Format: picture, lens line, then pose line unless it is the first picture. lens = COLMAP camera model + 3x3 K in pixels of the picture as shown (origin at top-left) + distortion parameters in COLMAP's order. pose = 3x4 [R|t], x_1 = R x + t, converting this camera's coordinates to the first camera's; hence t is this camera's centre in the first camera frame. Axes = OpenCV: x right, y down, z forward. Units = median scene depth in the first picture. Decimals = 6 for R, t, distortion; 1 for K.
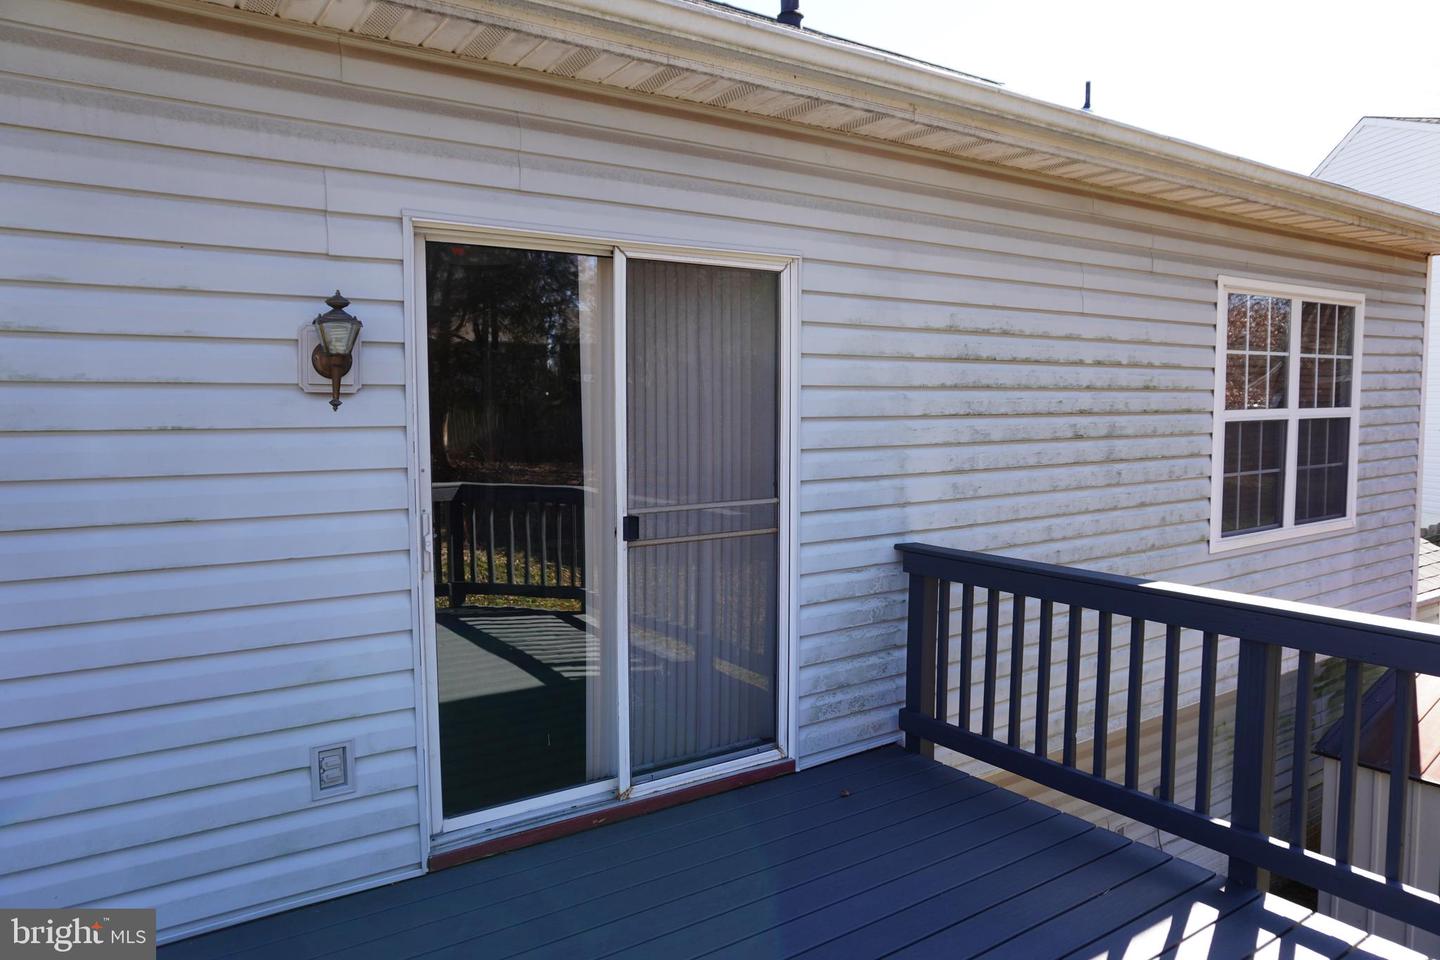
lens RADIAL K [[961.6, 0, 698.8], [0, 961.6, 450.9], [0, 0, 1]] dist [-0.049181, 0.038611]
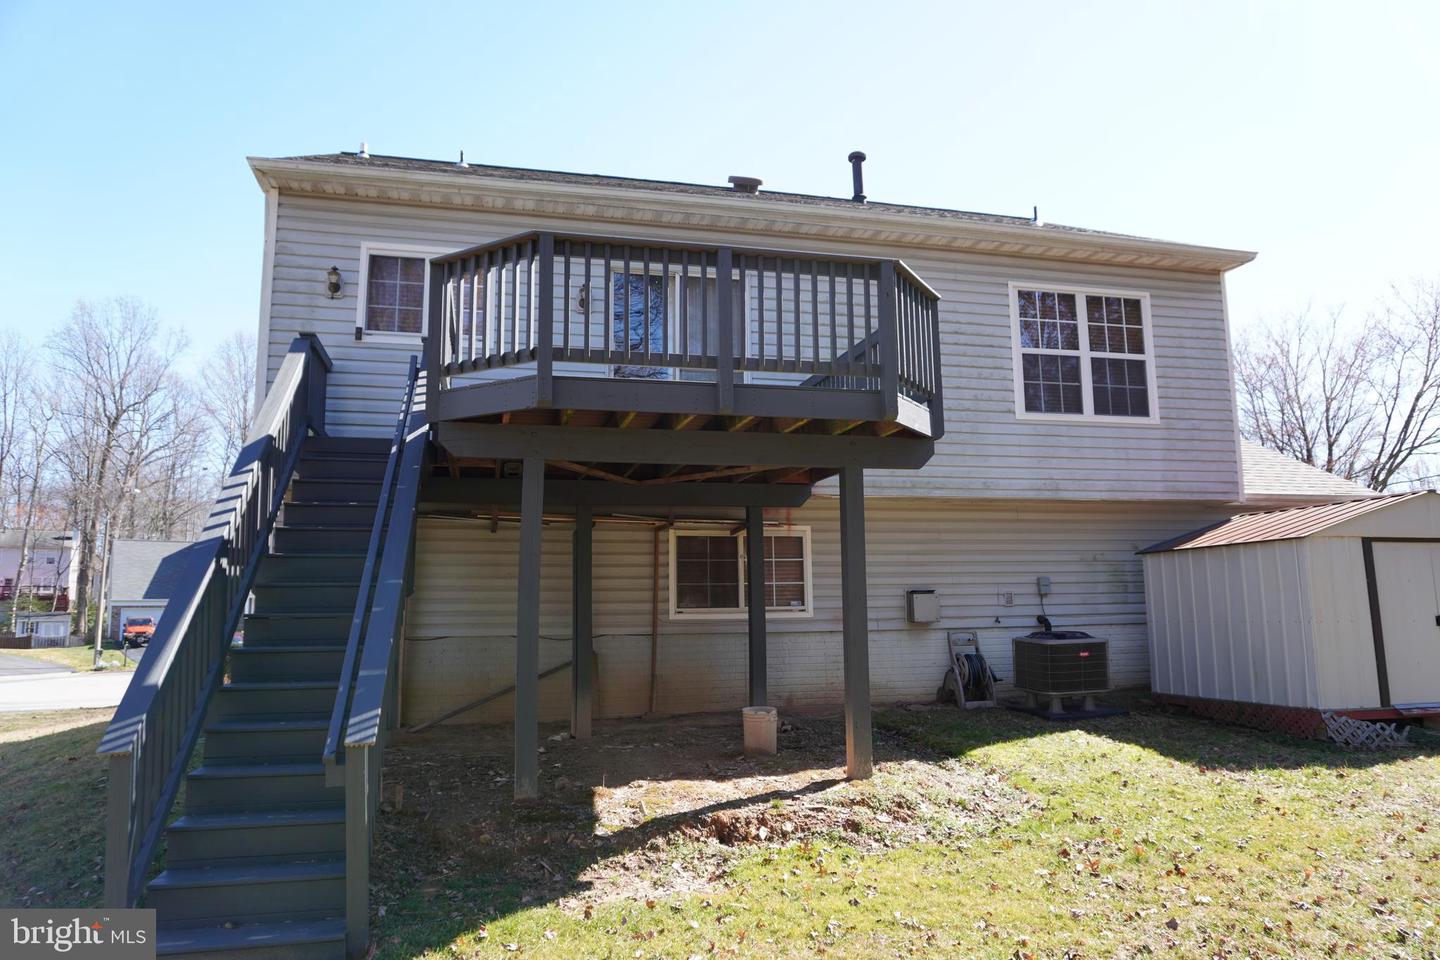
lens RADIAL K [[961.6, 0, 724.4], [0, 961.6, 478.7], [0, 0, 1]] dist [-0.049181, 0.038611]
pose [[0.942459, -0.059218, -0.329035, 0.662226], [-0.004531, 0.981835, -0.189684, 0.647272], [0.334291, 0.180260, 0.925071, -1.051080]]
